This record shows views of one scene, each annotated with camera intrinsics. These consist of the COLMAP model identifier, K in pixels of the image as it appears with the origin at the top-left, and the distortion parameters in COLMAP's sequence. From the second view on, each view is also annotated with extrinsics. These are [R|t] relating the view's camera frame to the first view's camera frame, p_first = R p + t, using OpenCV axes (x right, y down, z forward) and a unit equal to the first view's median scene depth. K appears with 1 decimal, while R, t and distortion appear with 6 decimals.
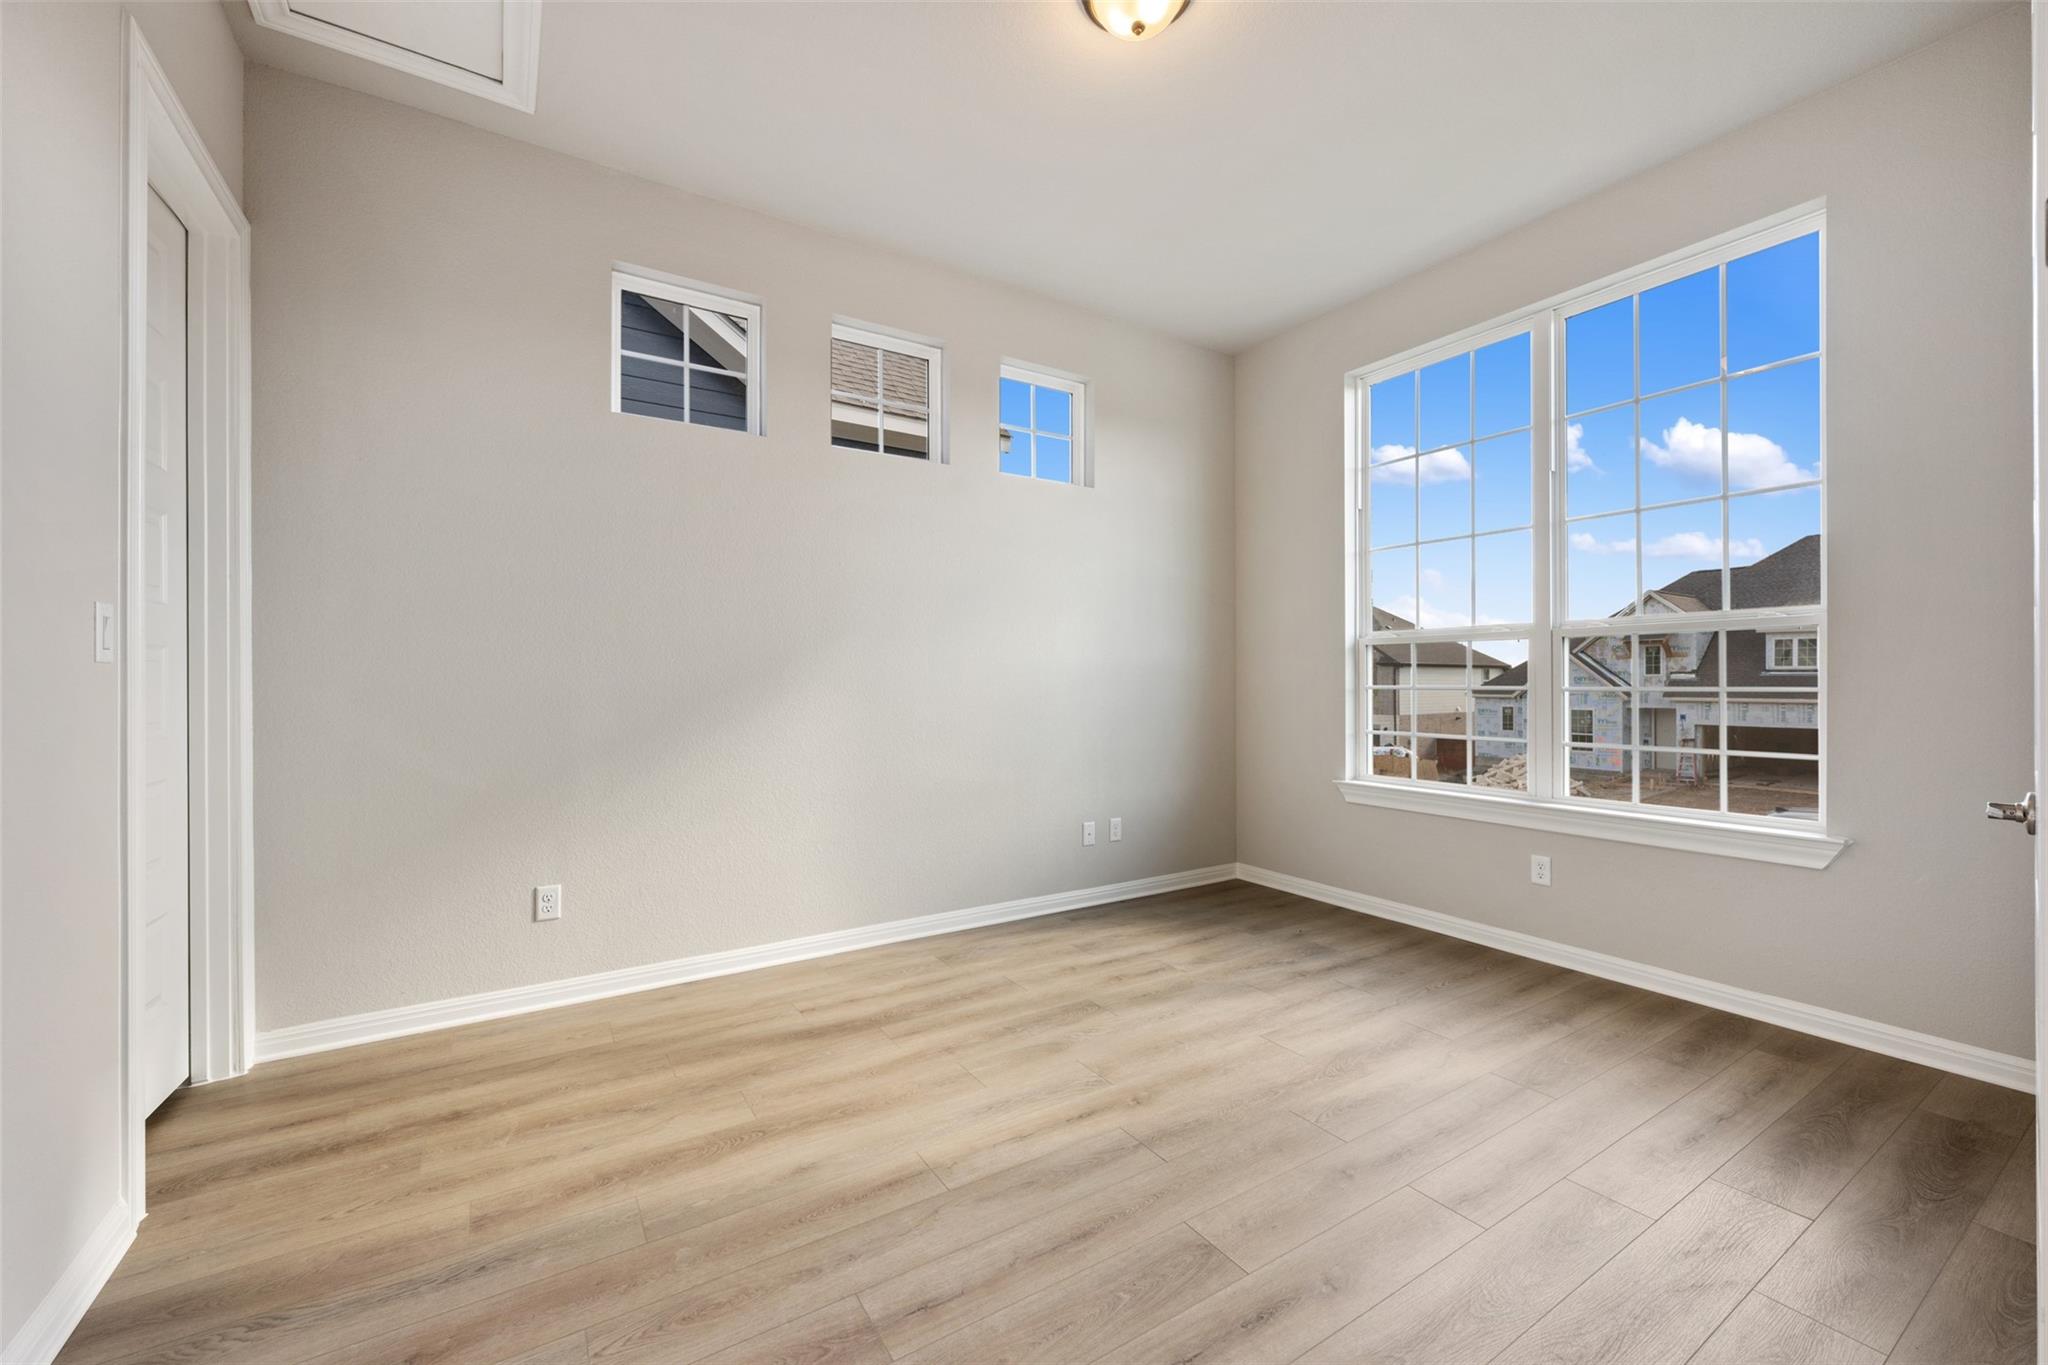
lens RADIAL K [[809.1, 0, 1023.0], [0, 809.1, 682.4], [0, 0, 1]] dist [-0.001183, 0.000134]
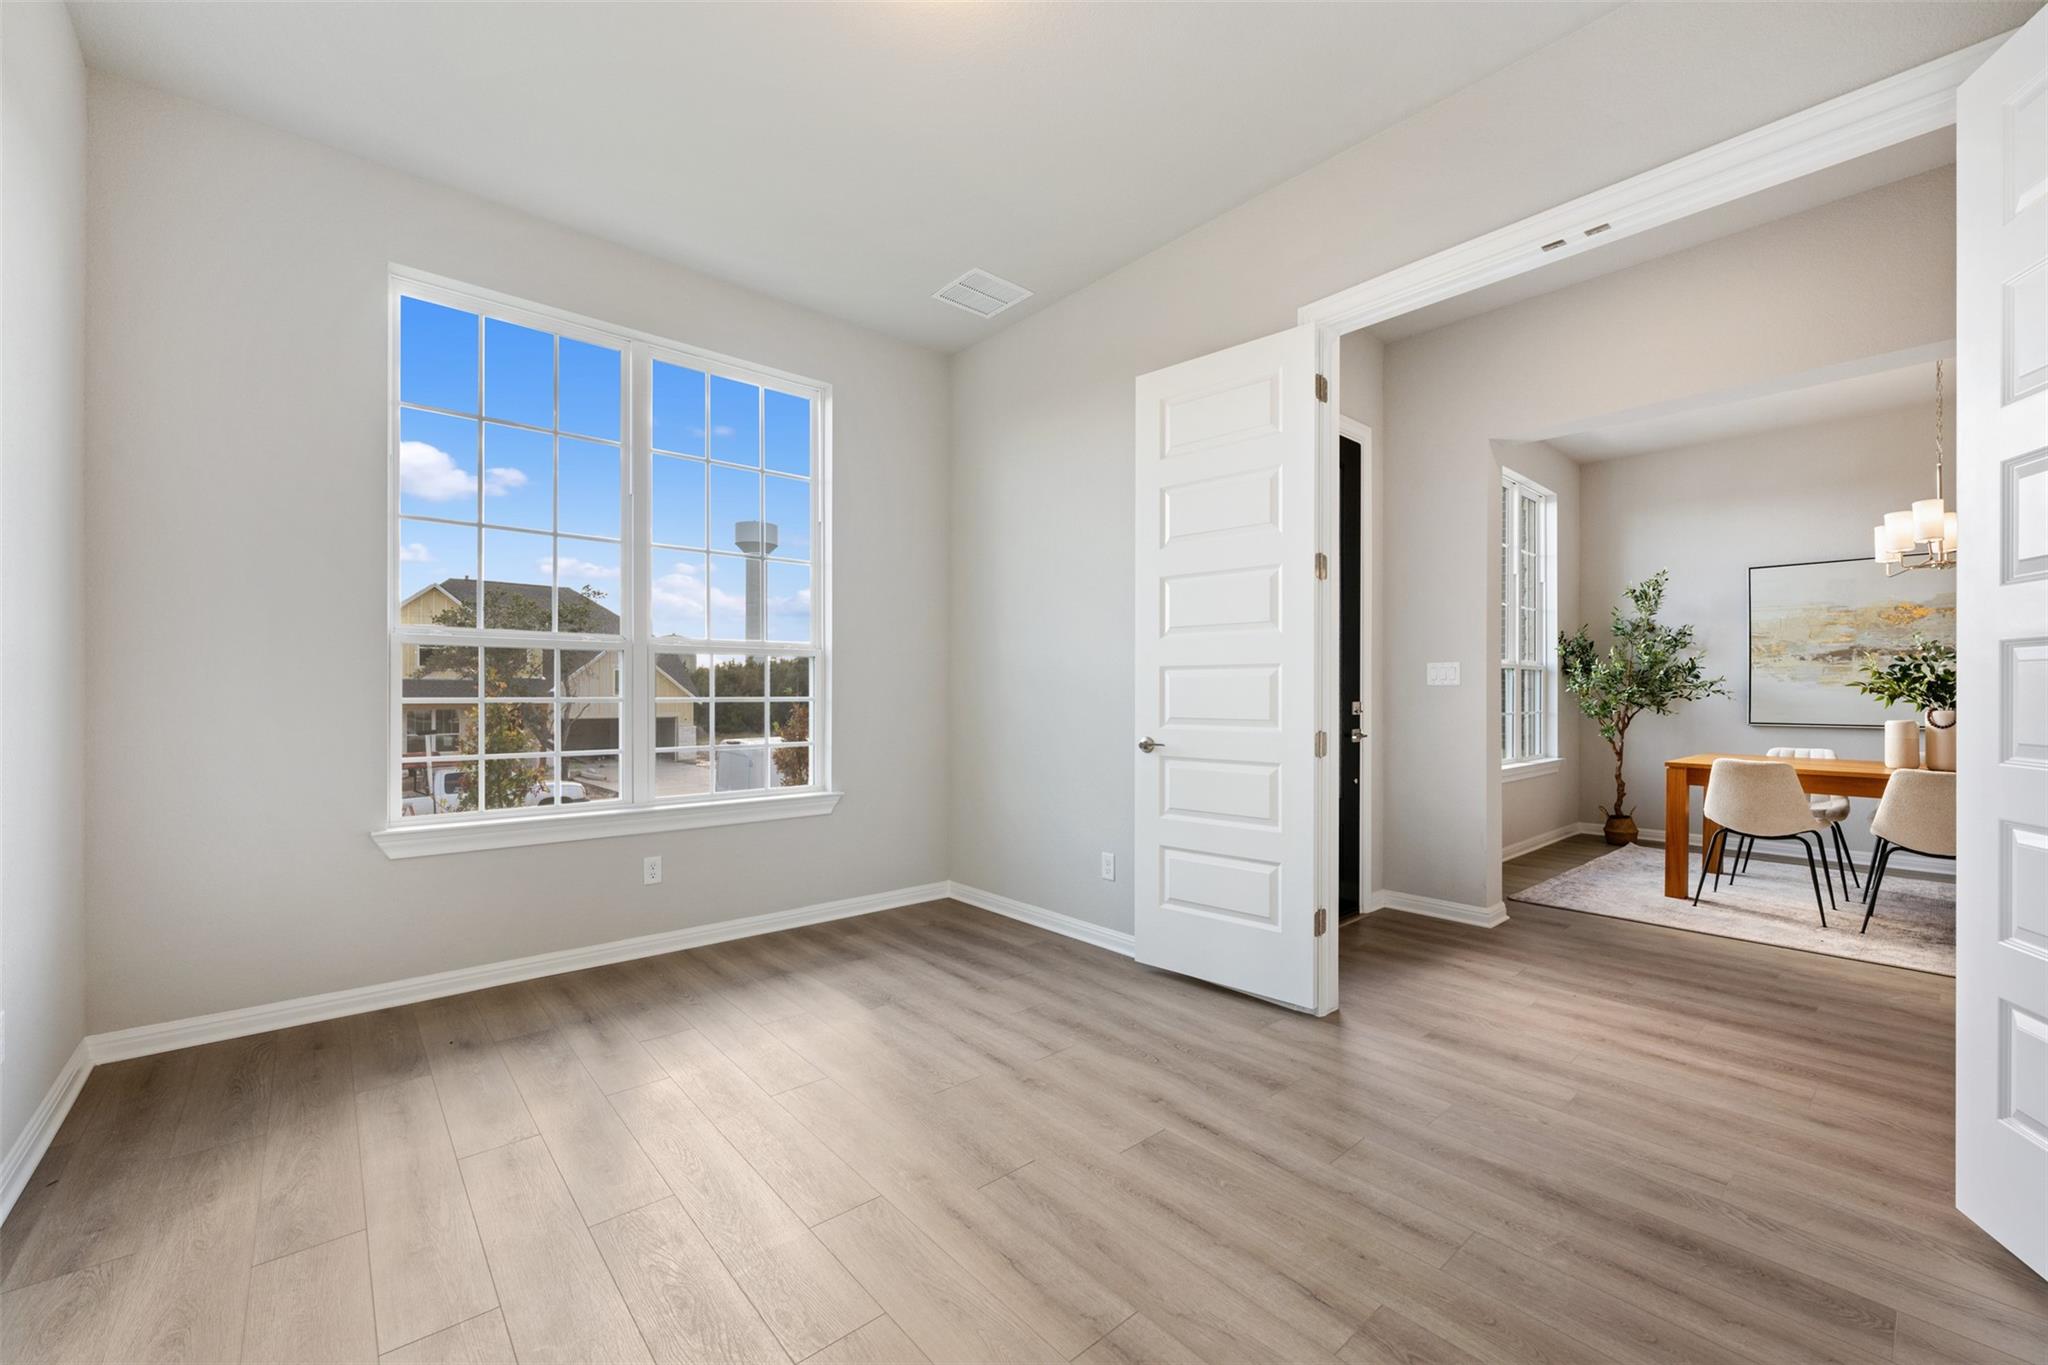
lens RADIAL K [[809.1, 0, 1023.0], [0, 809.1, 682.4], [0, 0, 1]] dist [-0.001183, 0.000134]
pose [[-0.151127, 0.013596, 0.988421, -0.598764], [-0.004152, 0.999888, -0.014388, -0.002315], [-0.988506, -0.006278, -0.151054, 0.828572]]
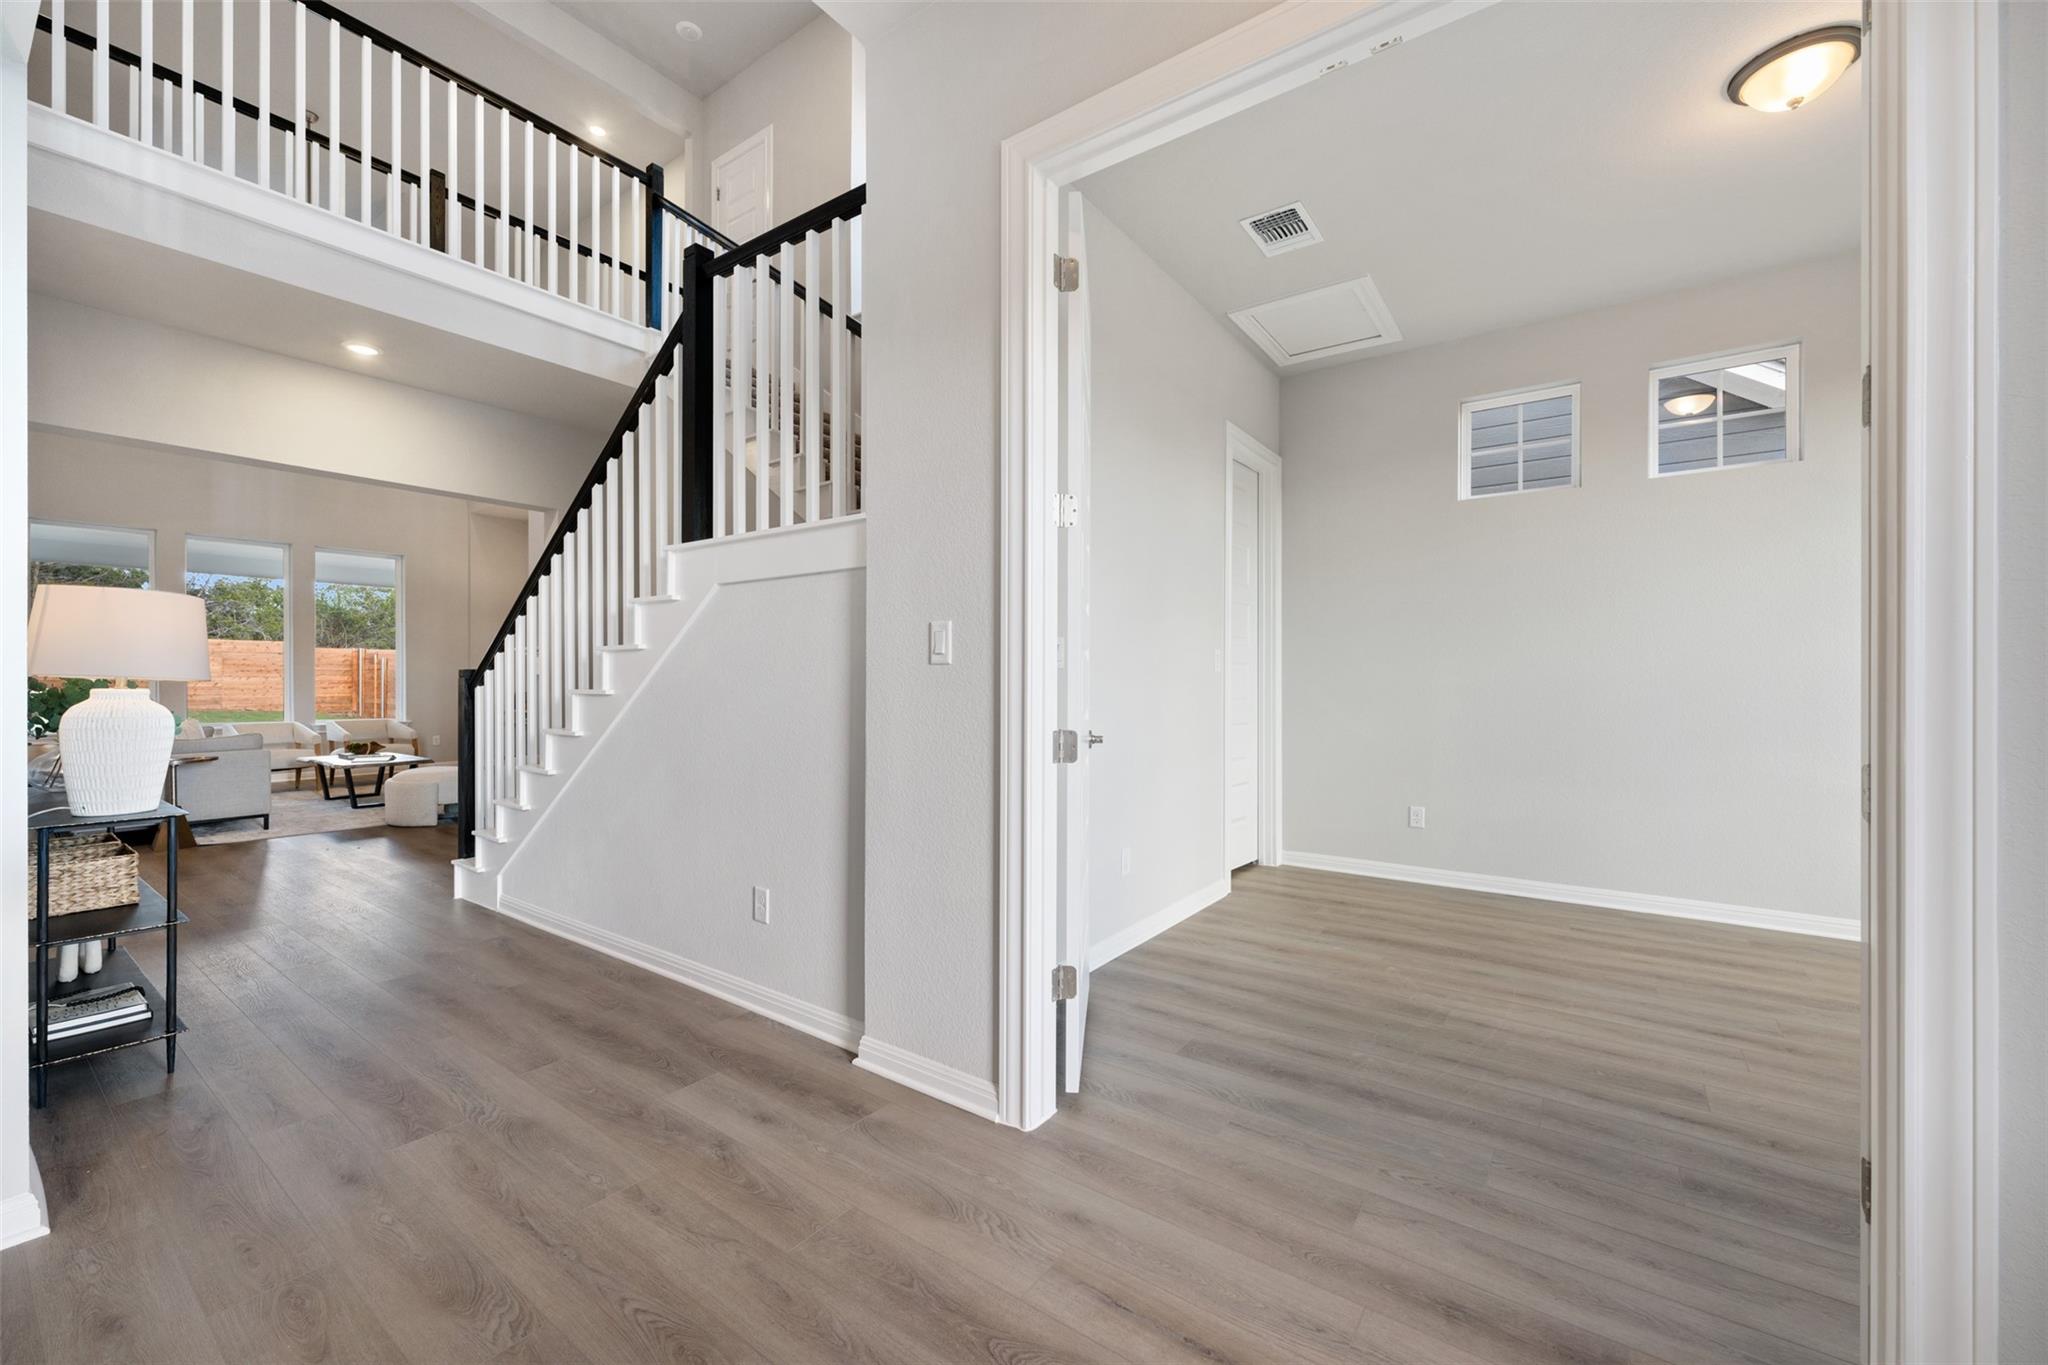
lens RADIAL K [[809.1, 0, 1023.0], [0, 809.1, 682.4], [0, 0, 1]] dist [-0.001183, 0.000134]
pose [[0.375970, 0.006368, -0.926610, 0.637069], [-0.001706, 0.999979, 0.006180, -0.004062], [0.926630, -0.000743, 0.375973, -0.346263]]
